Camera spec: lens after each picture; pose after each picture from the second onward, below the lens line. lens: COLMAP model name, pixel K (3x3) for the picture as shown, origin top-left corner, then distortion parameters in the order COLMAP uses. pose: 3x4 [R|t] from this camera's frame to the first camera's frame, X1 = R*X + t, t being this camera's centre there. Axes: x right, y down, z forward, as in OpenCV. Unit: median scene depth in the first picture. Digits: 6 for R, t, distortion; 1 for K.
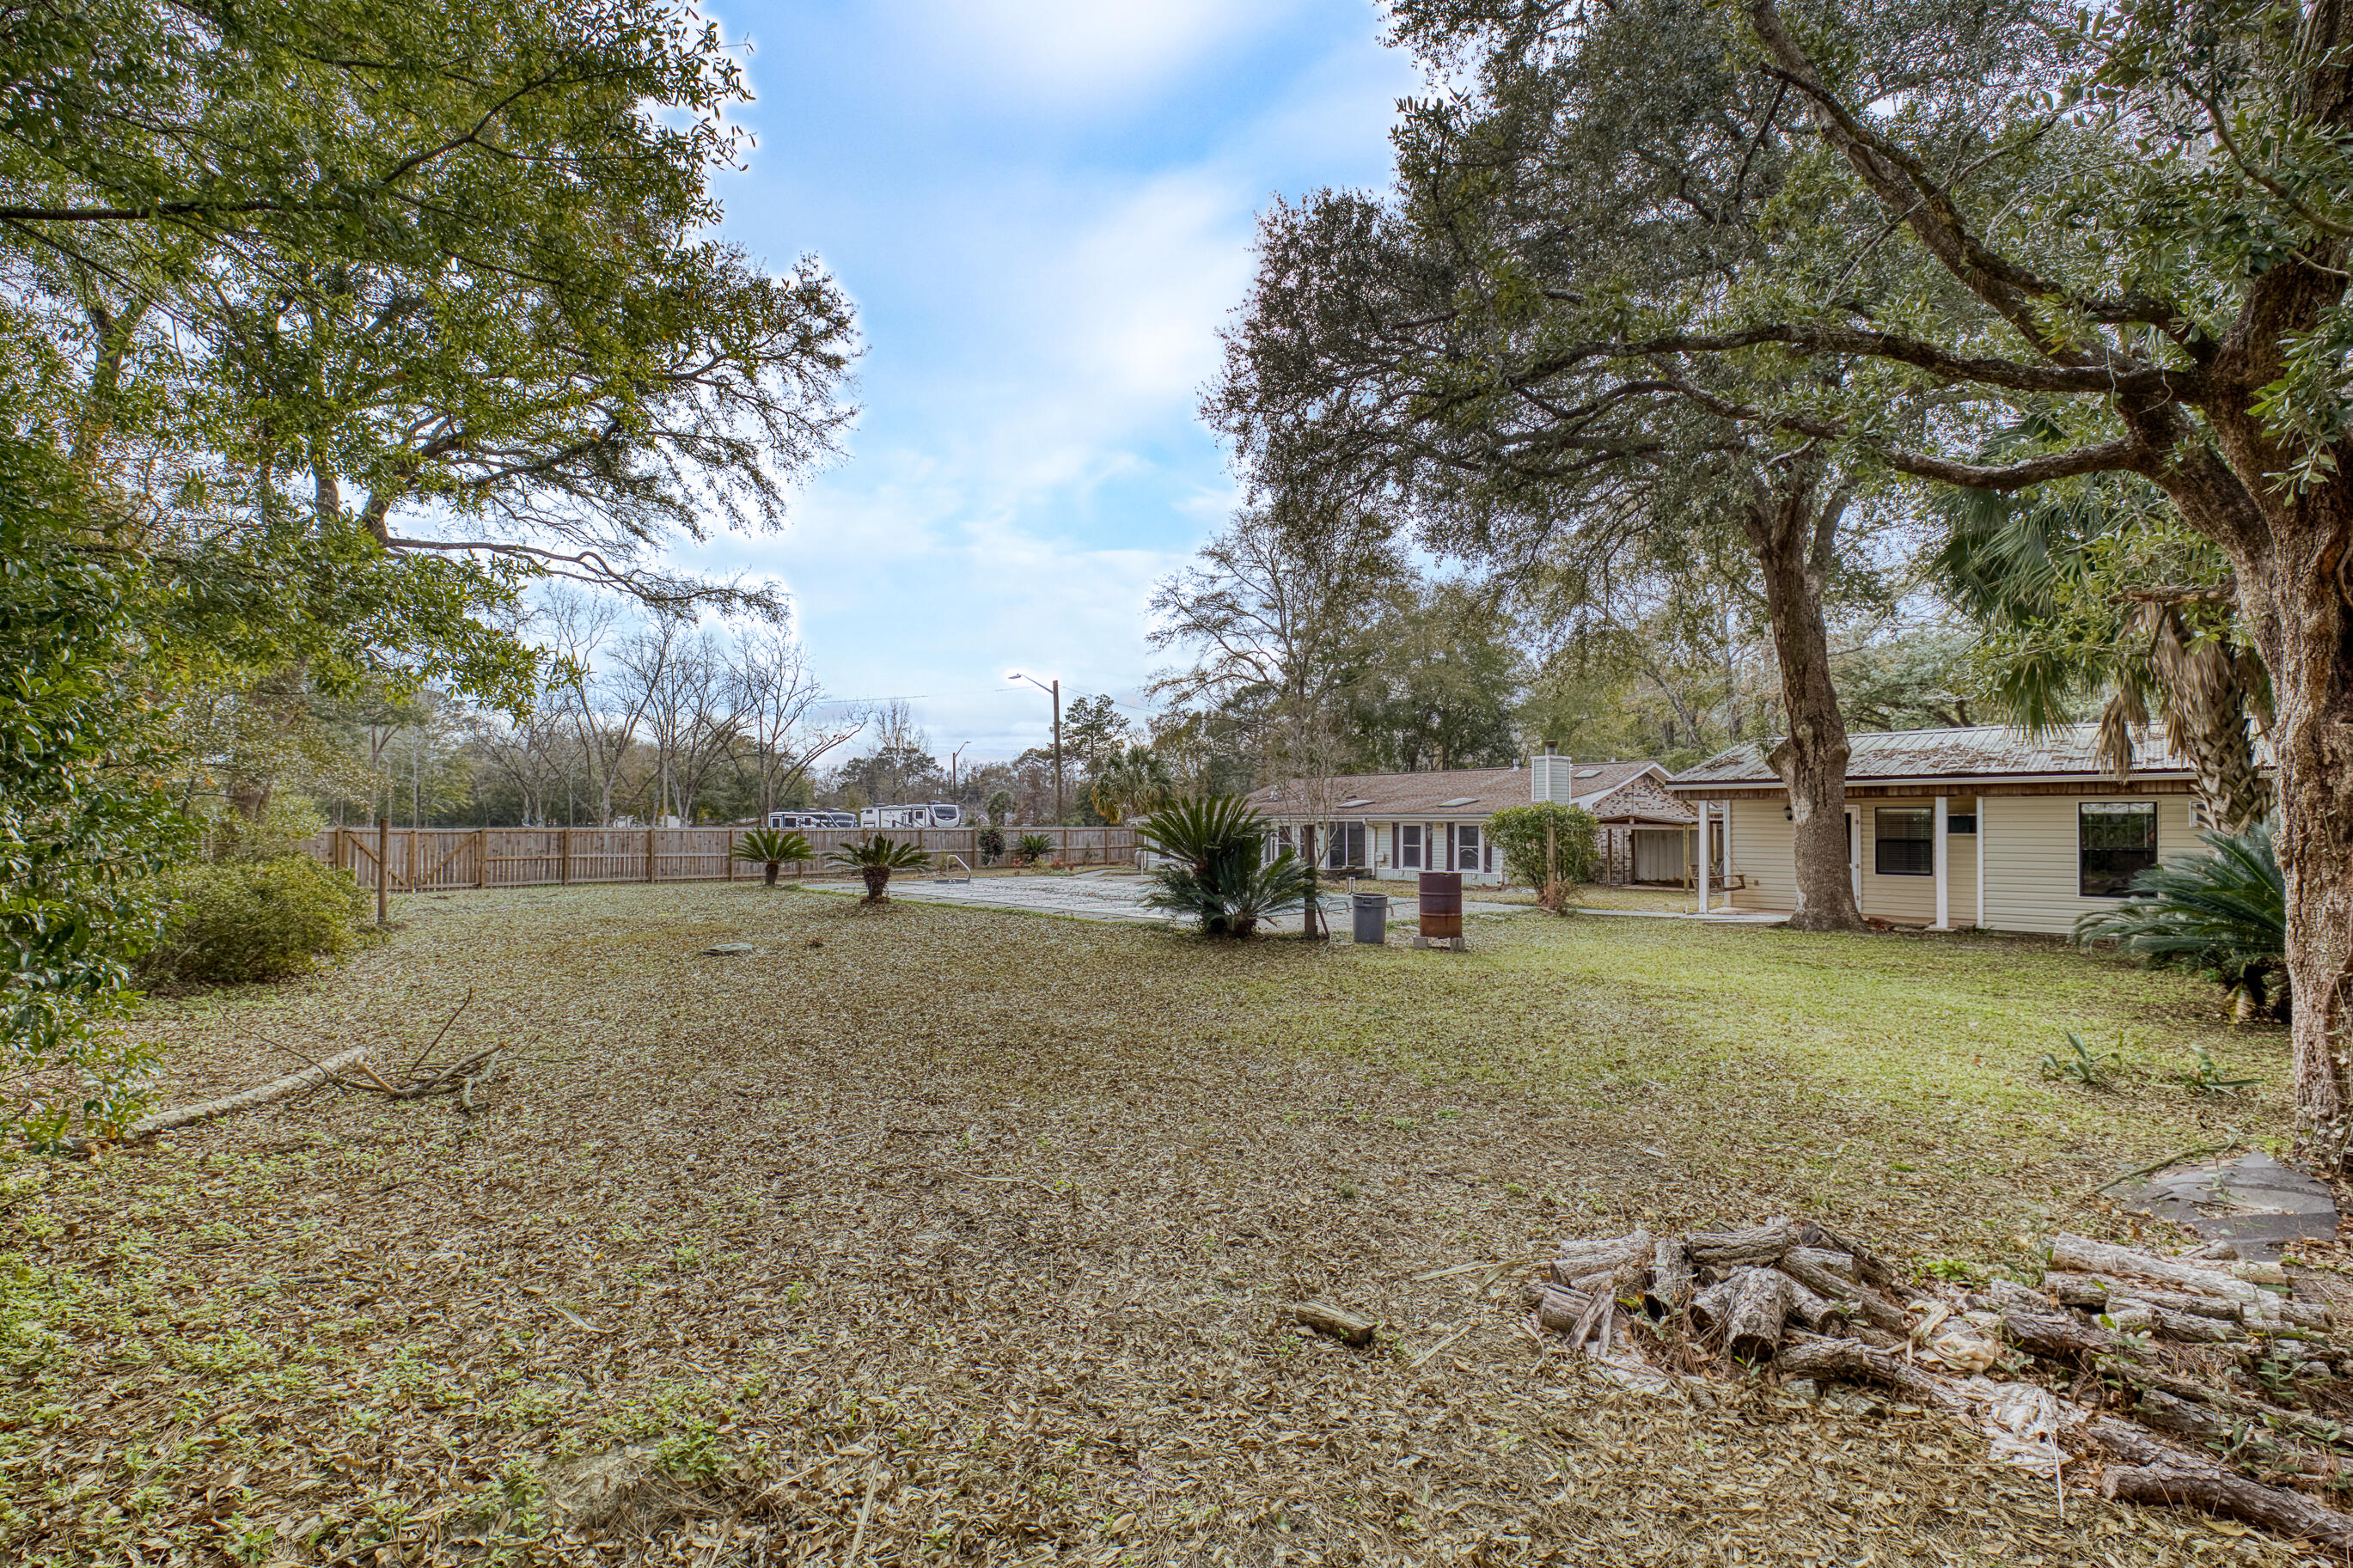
lens RADIAL K [[1027.5, 0, 1128.7], [0, 1027.5, 785.2], [0, 0, 1]] dist [-0.000391, 0.000222]
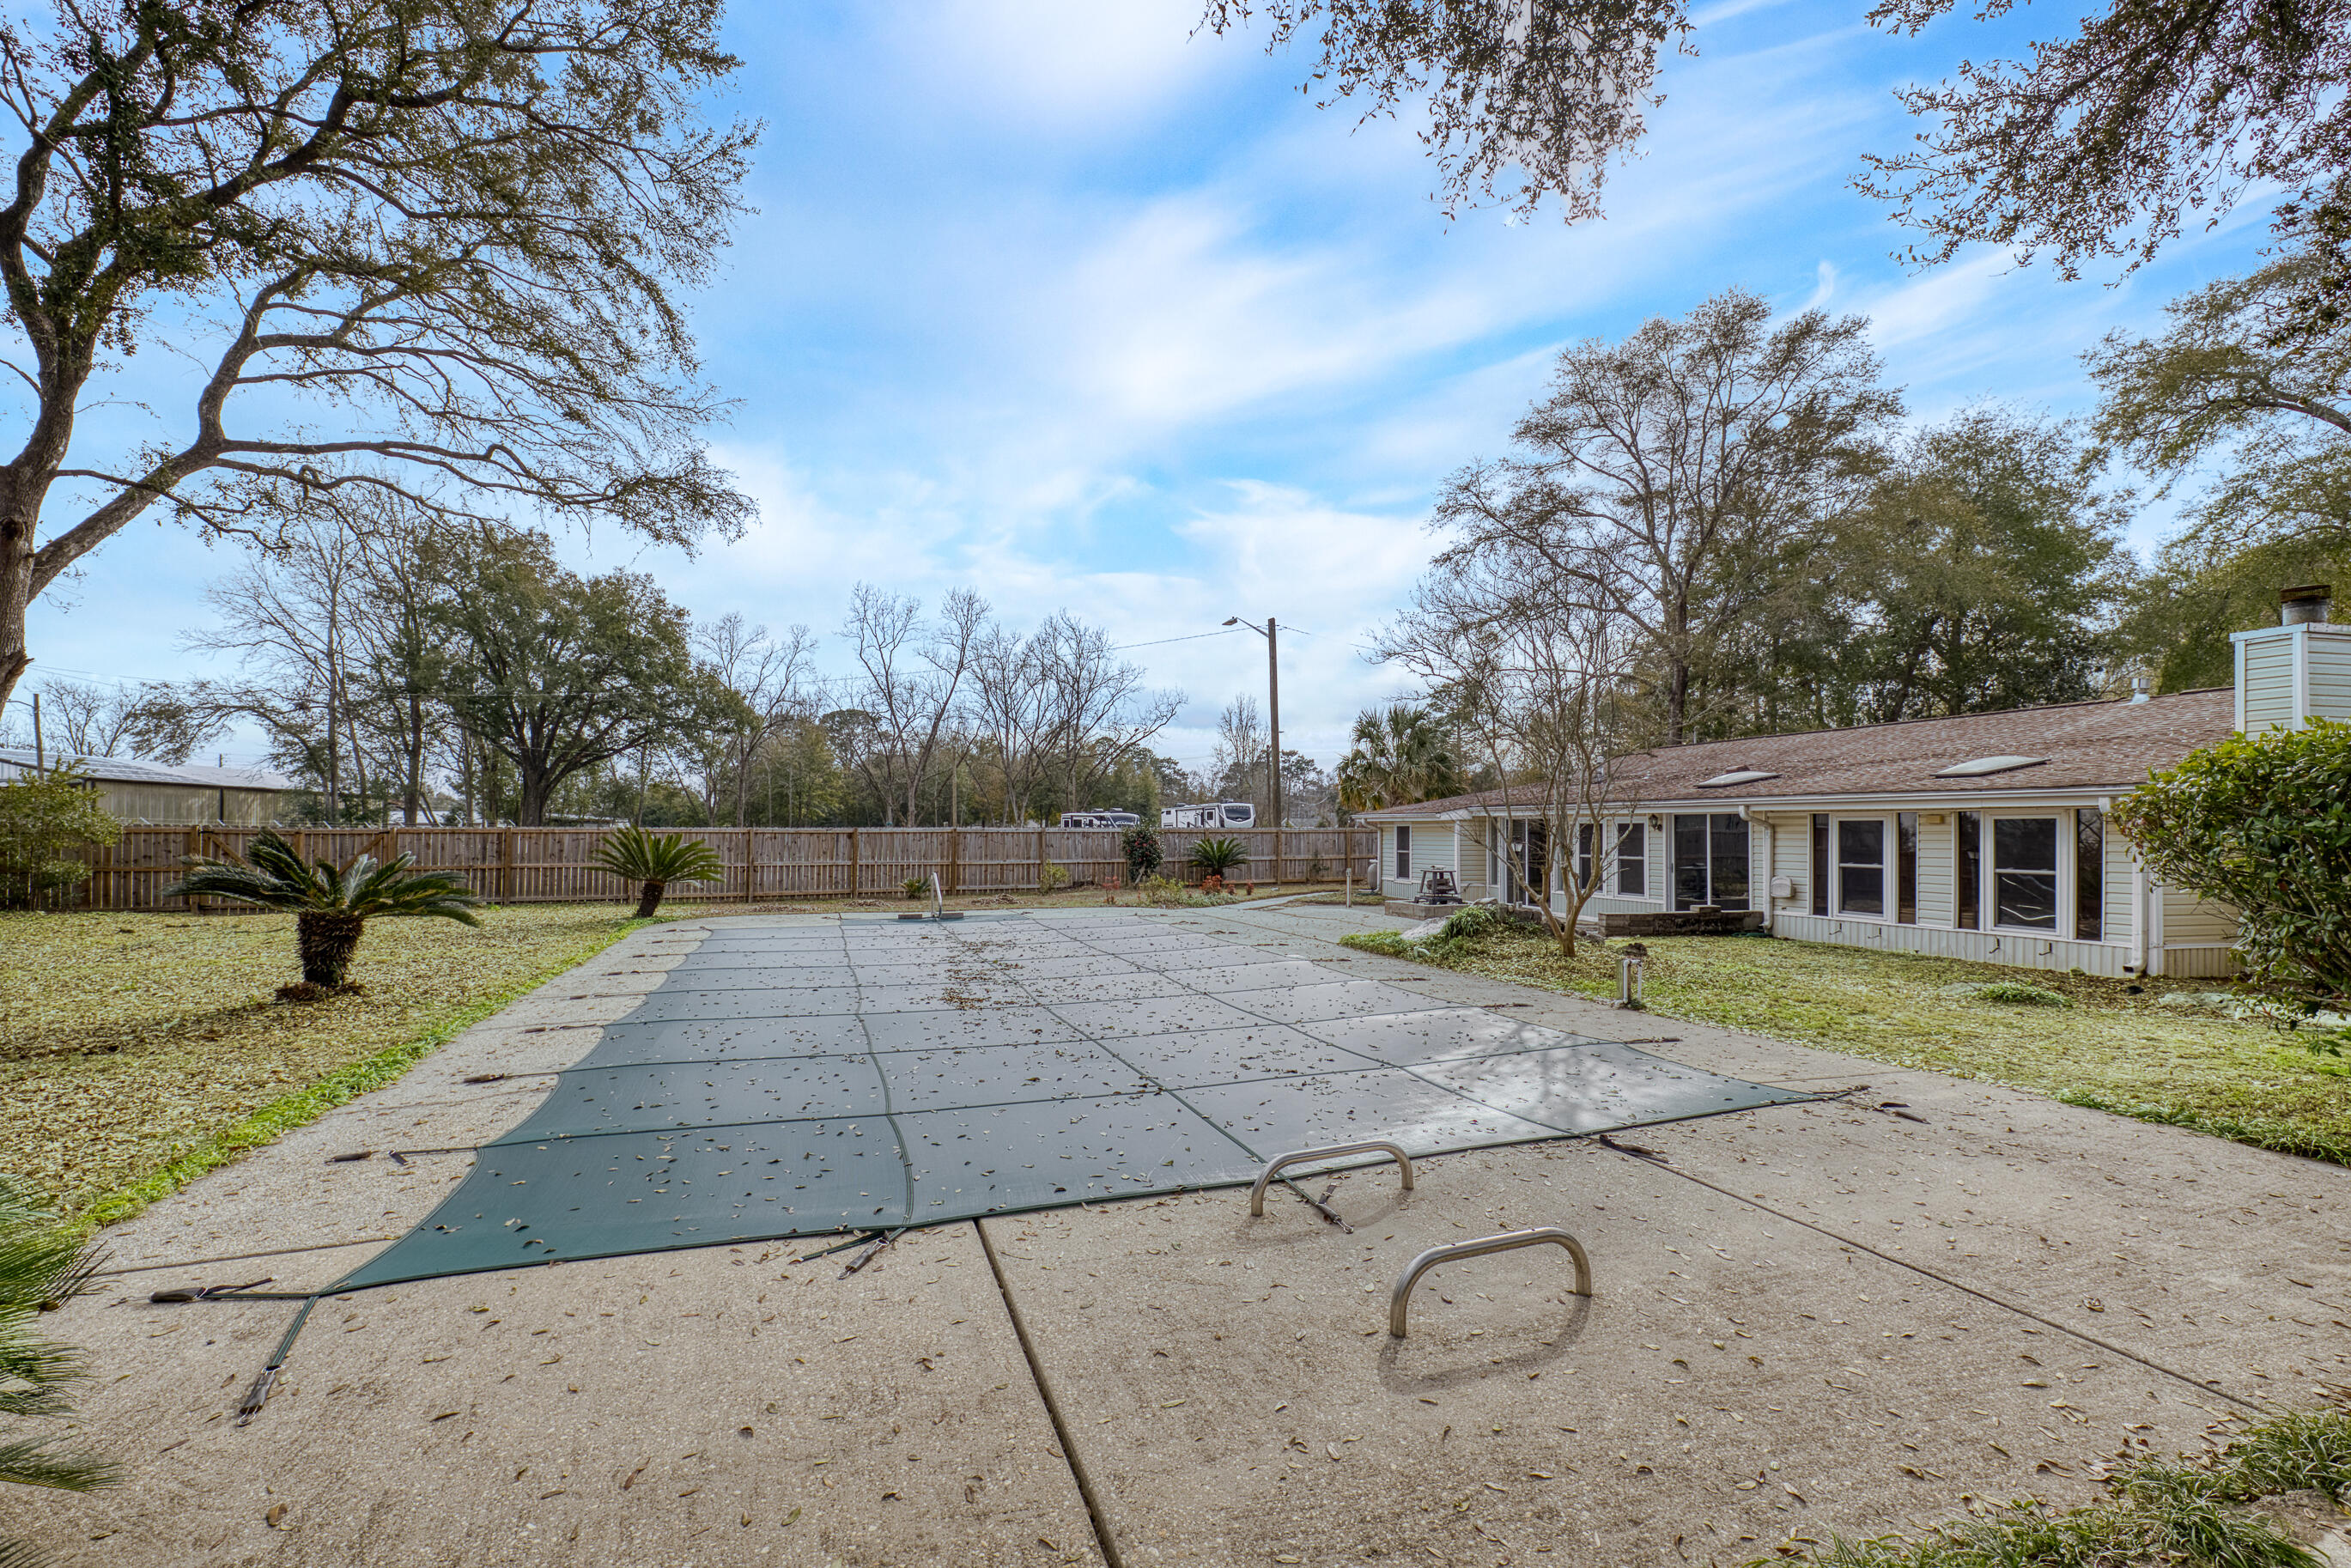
lens RADIAL K [[1026.7, 0, 1127.7], [0, 1026.7, 785.2], [0, 0, 1]] dist [-0.000391, 0.000222]
pose [[0.928363, -0.014643, -0.371387, 0.094269], [0.013029, 0.999892, -0.006854, 0.014759], [0.371447, 0.001524, 0.928453, 0.302977]]
